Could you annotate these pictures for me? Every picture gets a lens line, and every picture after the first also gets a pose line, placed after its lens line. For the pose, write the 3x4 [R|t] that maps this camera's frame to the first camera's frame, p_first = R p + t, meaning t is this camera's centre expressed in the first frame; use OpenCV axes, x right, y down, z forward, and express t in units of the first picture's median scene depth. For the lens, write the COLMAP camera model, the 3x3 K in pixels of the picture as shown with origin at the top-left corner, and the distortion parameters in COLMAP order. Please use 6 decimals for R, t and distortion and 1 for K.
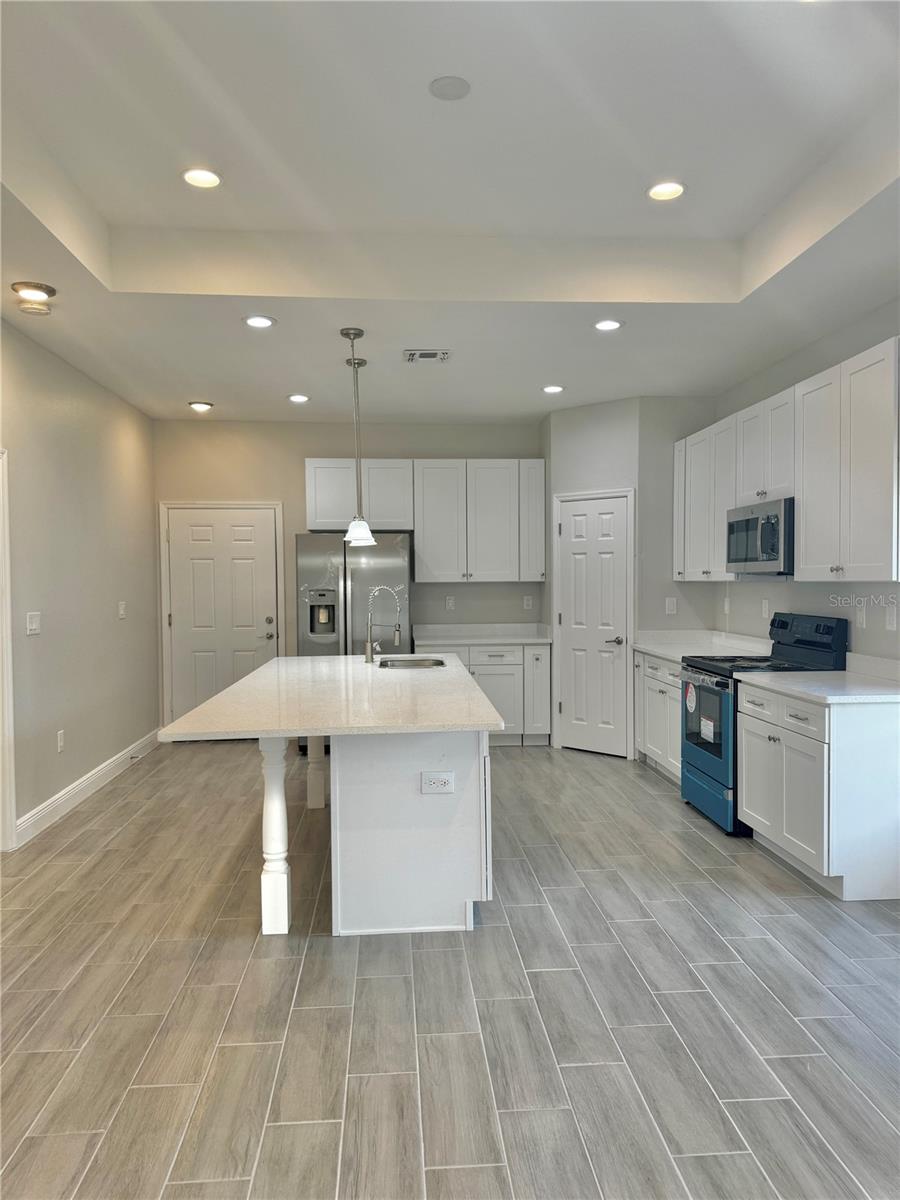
lens RADIAL K [[840.8, 0, 450.0], [0, 840.8, 600.0], [0, 0, 1]] dist [0.095396, -0.107851]
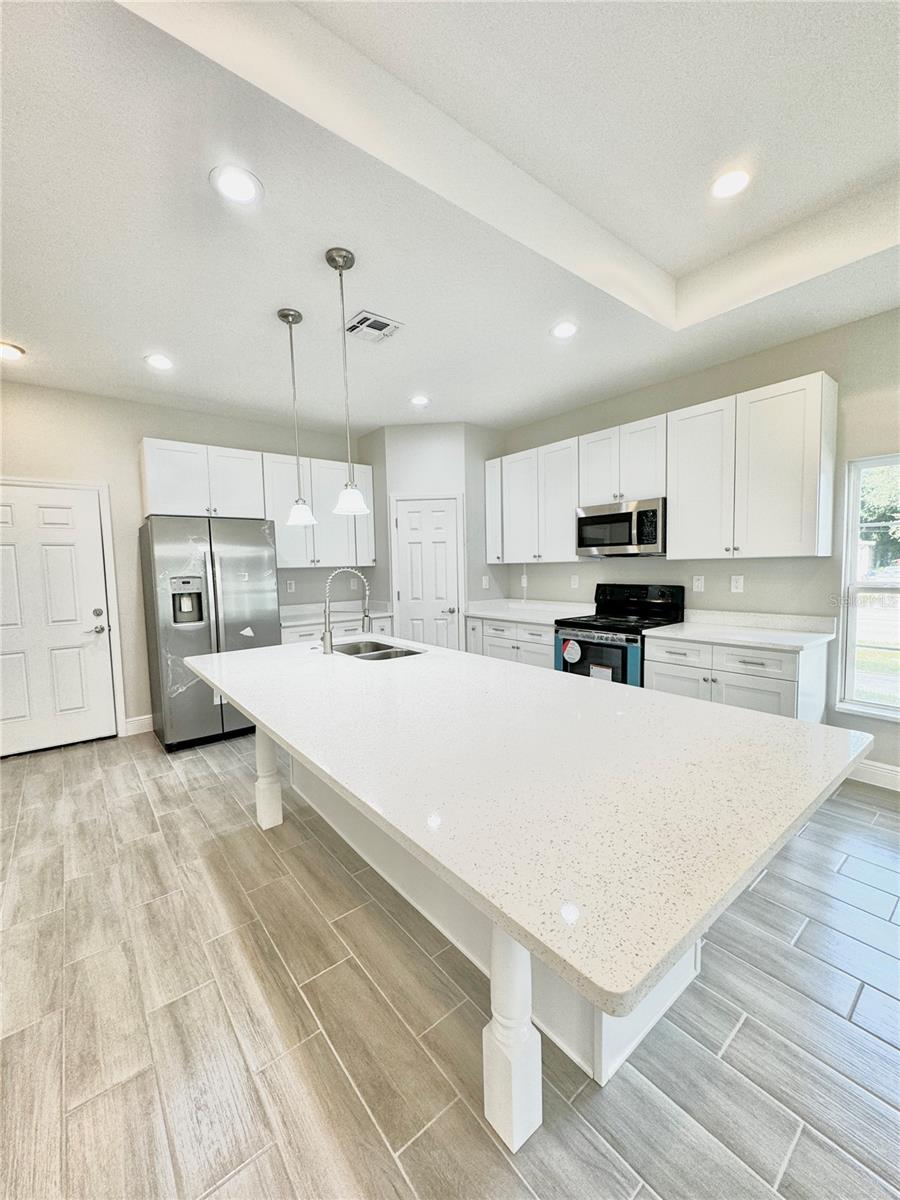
lens RADIAL K [[479.0, 0, 452.4], [0, 479.0, 600.3], [0, 0, 1]] dist [-0.000357, 0.000046]
pose [[0.821280, -0.052636, 0.568092, -0.238303], [0.030388, 0.998357, 0.048571, -0.003362], [-0.569715, -0.022627, 0.821531, 0.430585]]
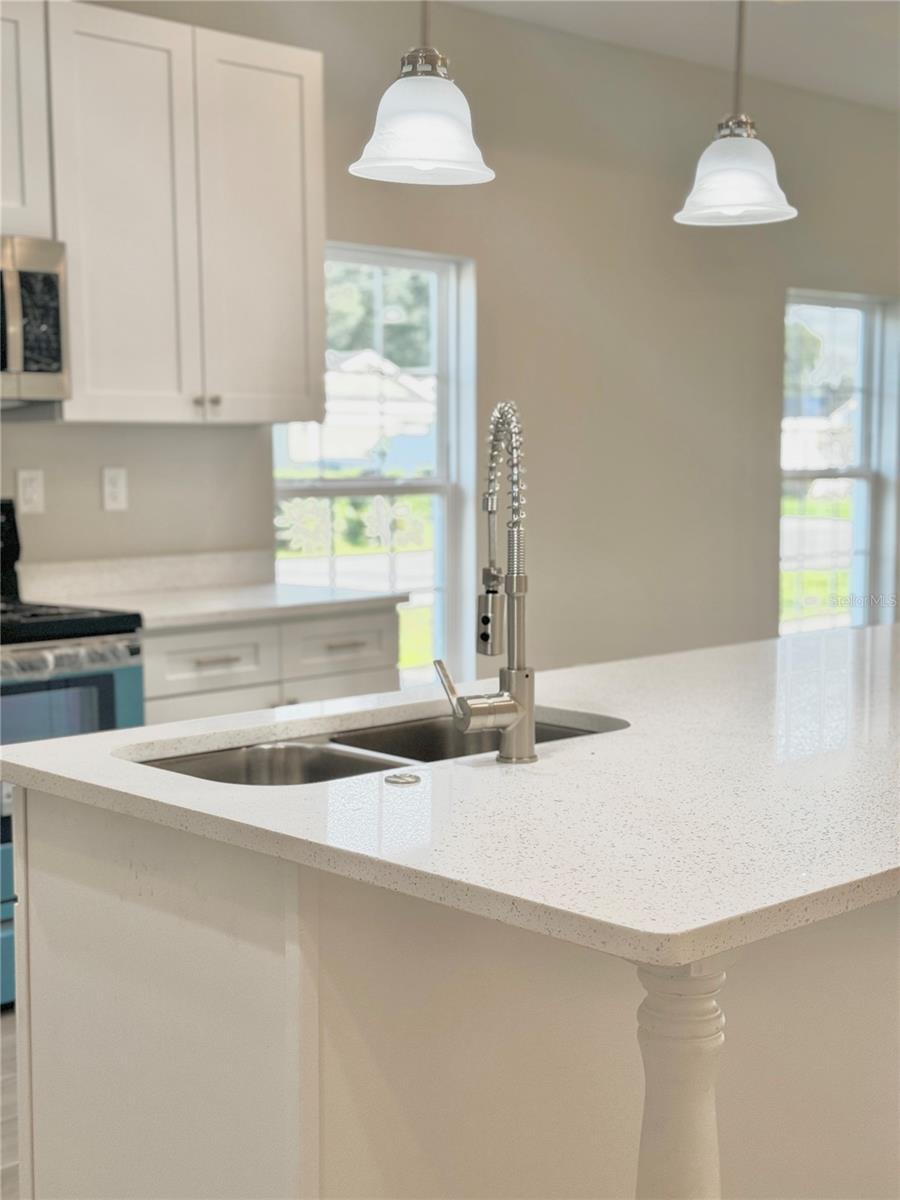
lens RADIAL K [[1722.5, 0, 450.0], [0, 1722.5, 600.0], [0, 0, 1]] dist [0.395639, 0.008532]
pose [[-0.631893, -0.062585, 0.772525, -0.384924], [0.030633, 0.993939, 0.105579, -0.015179], [-0.774450, 0.090380, -0.626146, 1.110151]]
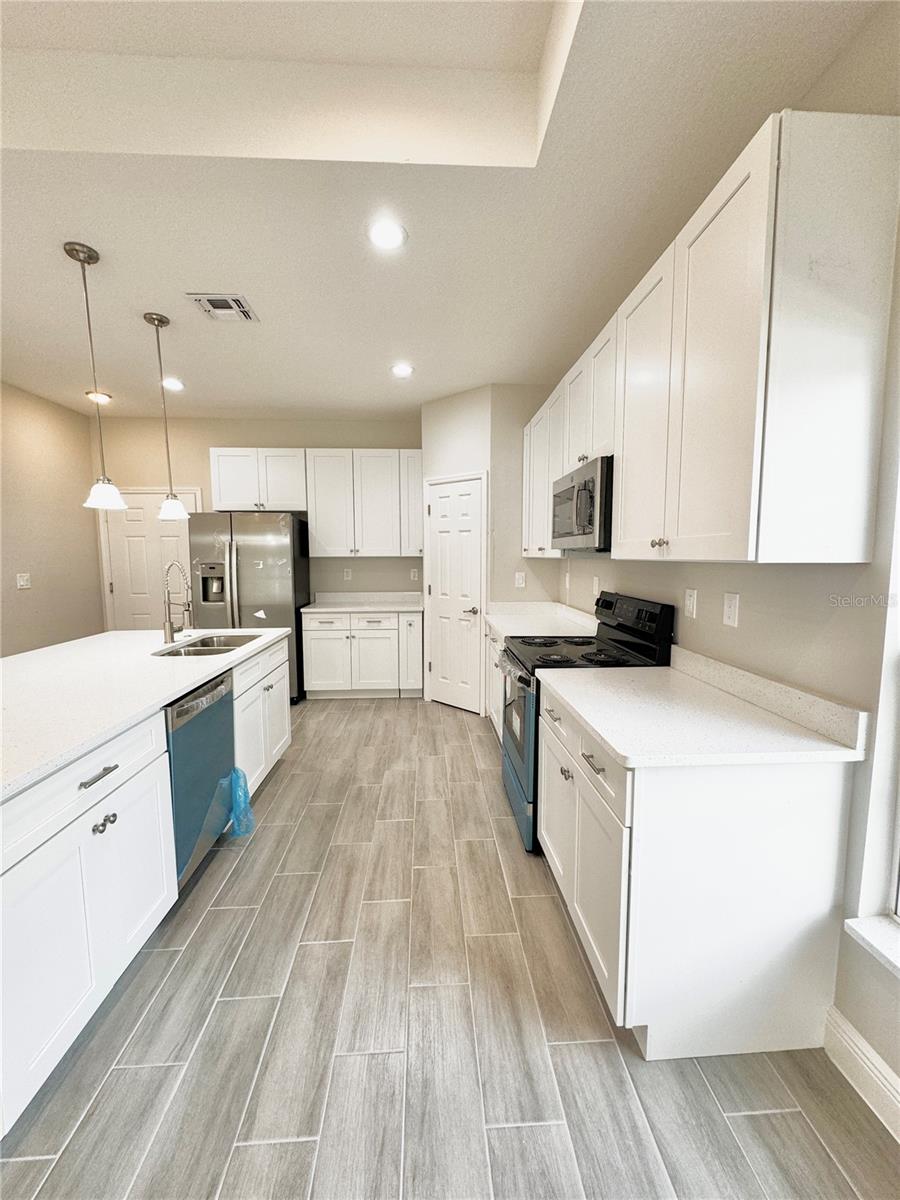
lens RADIAL K [[479.0, 0, 452.4], [0, 479.0, 600.3], [0, 0, 1]] dist [-0.000357, 0.000046]
pose [[0.999906, 0.006226, -0.012196, 0.195393], [-0.005356, 0.997524, 0.070119, -0.010554], [0.012602, -0.070047, 0.997464, 0.407933]]
